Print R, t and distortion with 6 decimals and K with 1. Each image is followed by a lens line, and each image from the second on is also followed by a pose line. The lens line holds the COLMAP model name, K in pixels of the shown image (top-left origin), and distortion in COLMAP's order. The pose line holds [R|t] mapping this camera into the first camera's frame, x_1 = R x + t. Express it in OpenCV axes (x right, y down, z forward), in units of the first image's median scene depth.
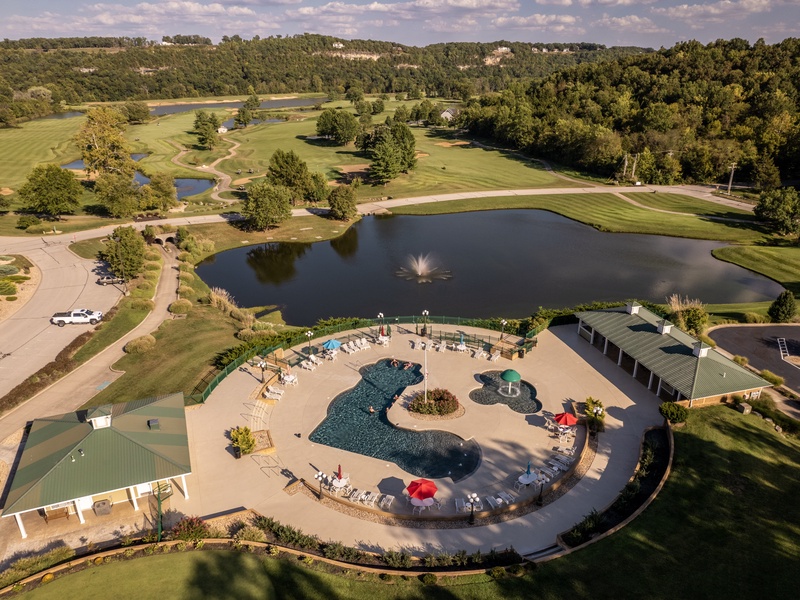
lens RADIAL K [[590.8, 0, 400.0], [0, 590.8, 300.0], [0, 0, 1]] dist [-0.072956, 0.061455]
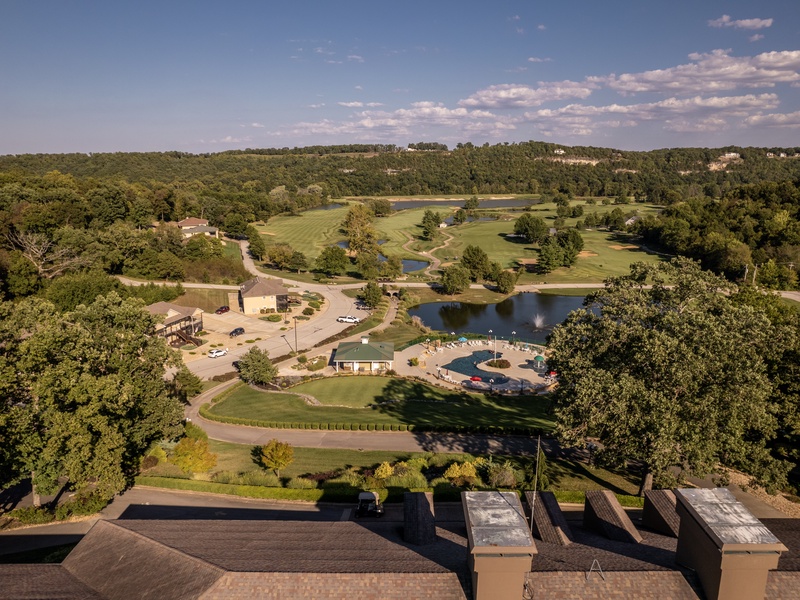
lens RADIAL K [[590.8, 0, 400.0], [0, 590.8, 300.0], [0, 0, 1]] dist [-0.072956, 0.061455]
pose [[0.931636, 0.087527, -0.352695, 0.085323], [-0.139801, 0.982190, -0.125533, 0.048867], [0.335426, 0.166258, 0.927280, -0.220096]]
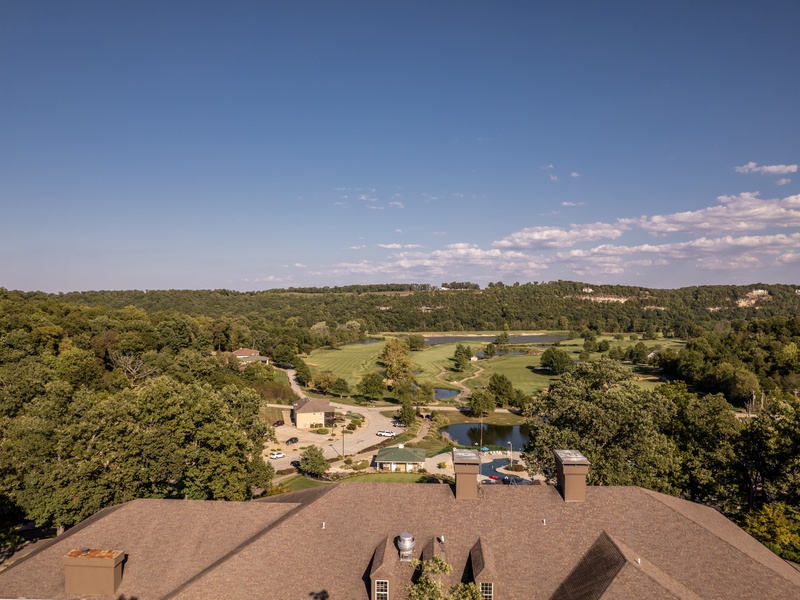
lens RADIAL K [[590.8, 0, 400.0], [0, 590.8, 300.0], [0, 0, 1]] dist [-0.072956, 0.061455]
pose [[0.908771, 0.005574, -0.417257, 0.121628], [-0.160894, 0.927279, -0.338034, 0.080275], [0.385030, 0.374330, 0.843581, -0.298528]]
